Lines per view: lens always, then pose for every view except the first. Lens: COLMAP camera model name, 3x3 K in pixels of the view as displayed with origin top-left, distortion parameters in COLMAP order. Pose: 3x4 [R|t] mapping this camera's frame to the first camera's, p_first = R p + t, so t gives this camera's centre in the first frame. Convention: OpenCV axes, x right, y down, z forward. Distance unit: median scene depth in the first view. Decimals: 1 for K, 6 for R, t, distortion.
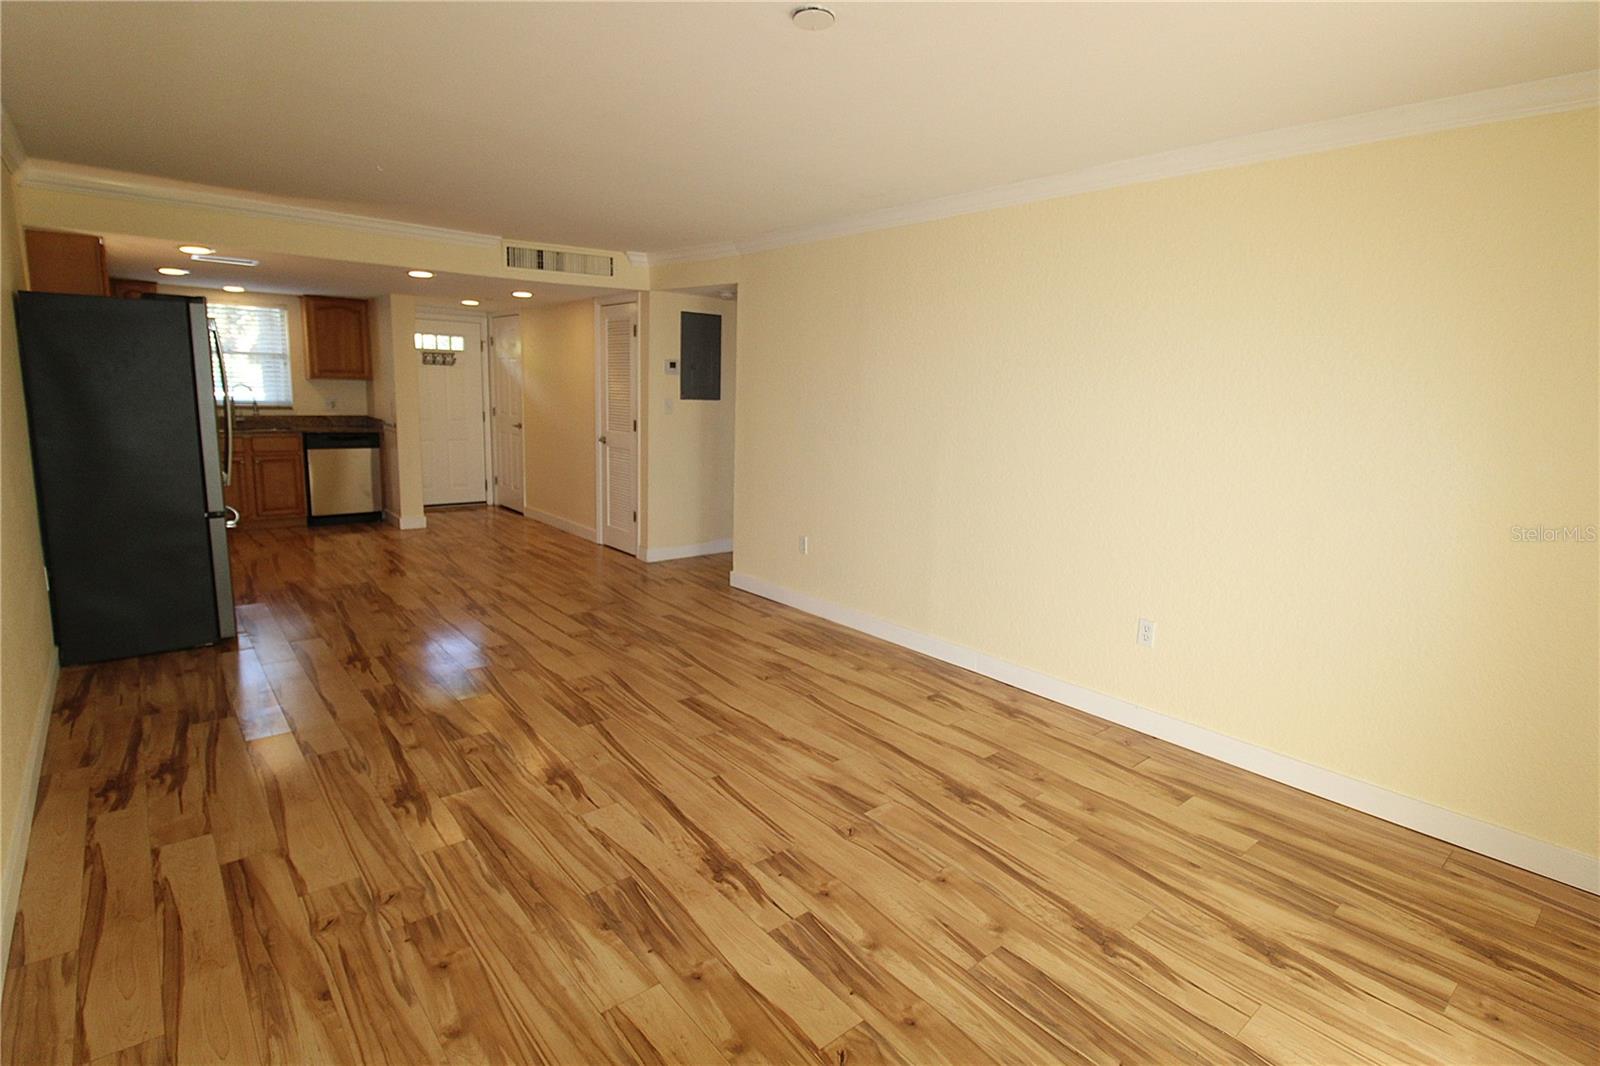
lens RADIAL K [[784.2, 0, 794.9], [0, 784.2, 516.3], [0, 0, 1]] dist [-0.005670, -0.006729]
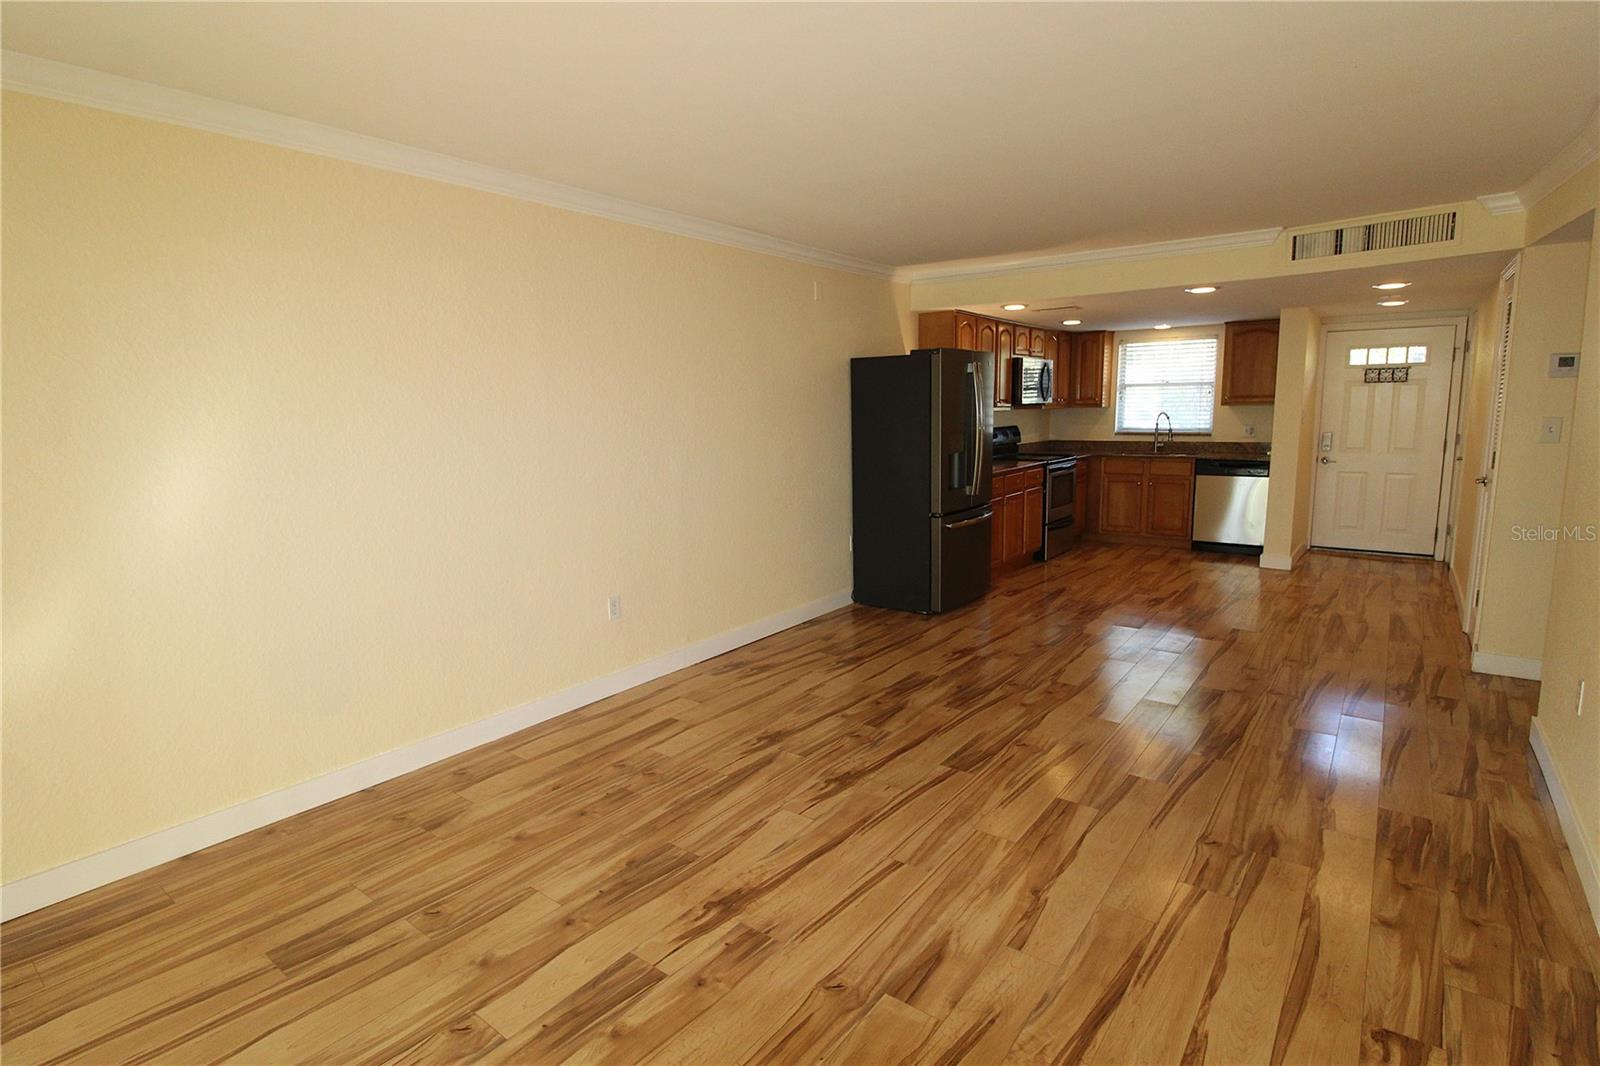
lens RADIAL K [[784.2, 0, 787.0], [0, 784.2, 526.7], [0, 0, 1]] dist [-0.005670, -0.006729]
pose [[0.222267, 0.111000, -0.968647, 0.552197], [-0.133800, 0.987571, 0.082467, -0.068004], [0.965761, 0.111276, 0.234356, 0.542028]]
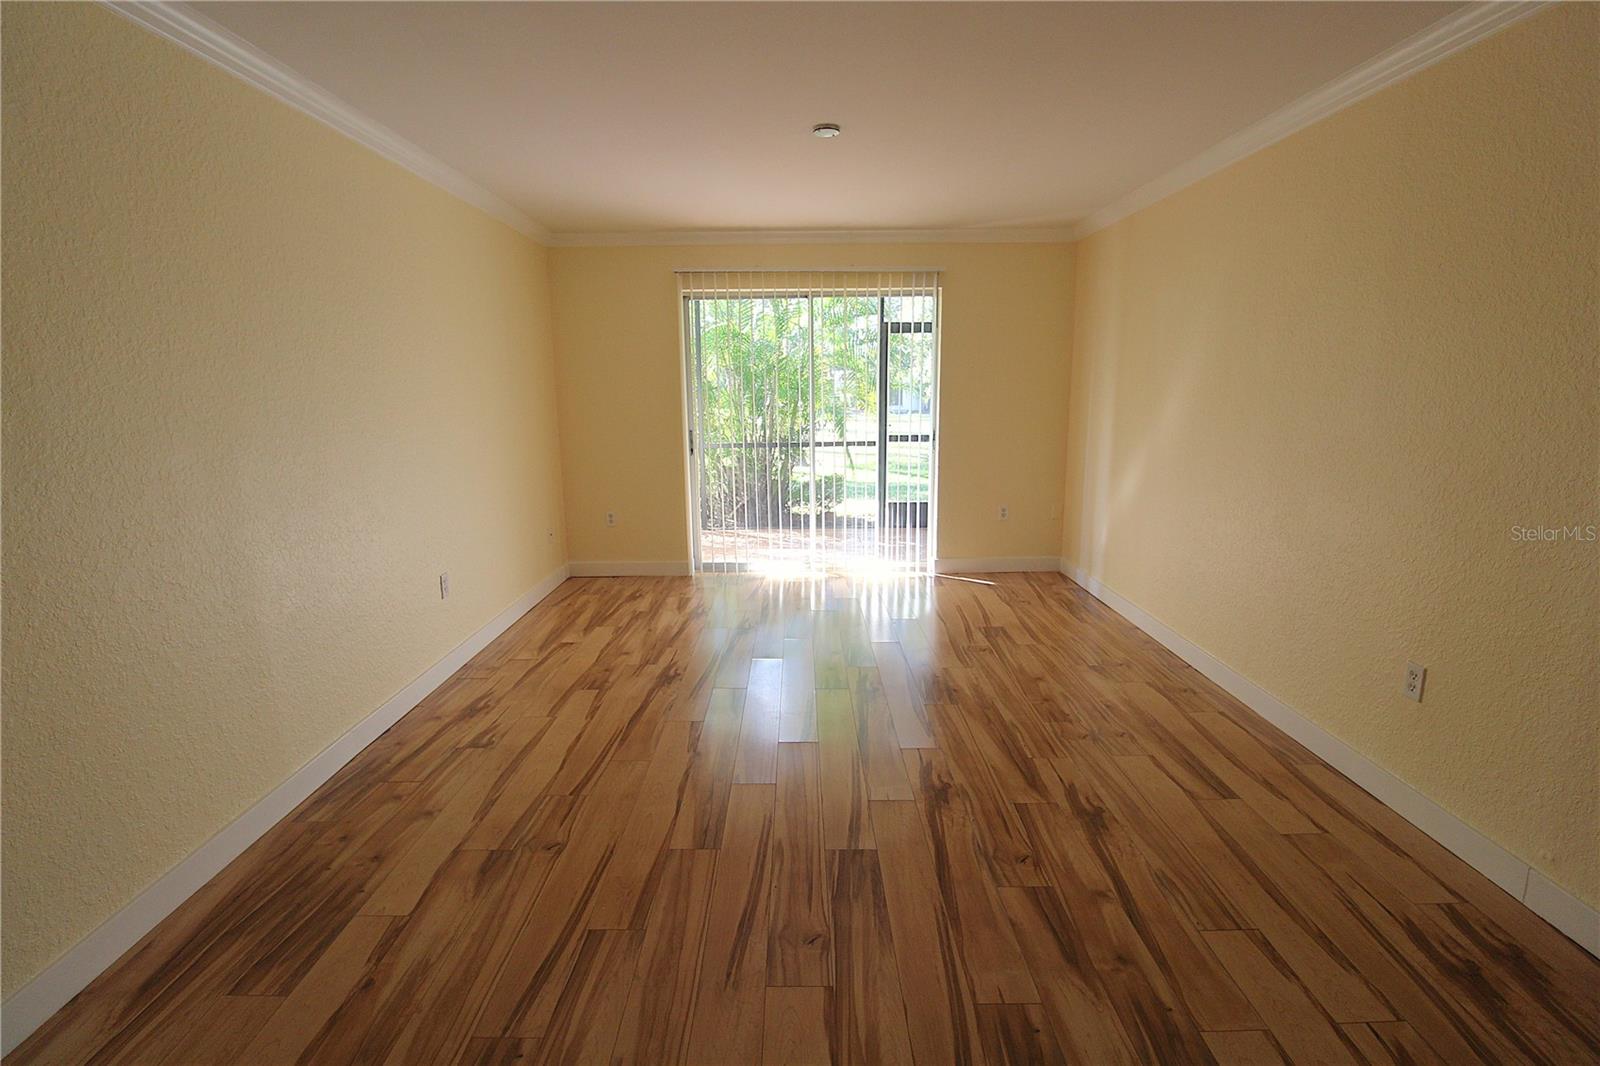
lens RADIAL K [[771.4, 0, 801.0], [0, 771.4, 530.7], [0, 0, 1]] dist [-0.004404, -0.005207]
pose [[-0.772926, -0.144091, 0.617918, -0.589110], [0.086266, 0.940965, 0.327328, -0.230857], [-0.628604, 0.306305, -0.714866, 1.397991]]
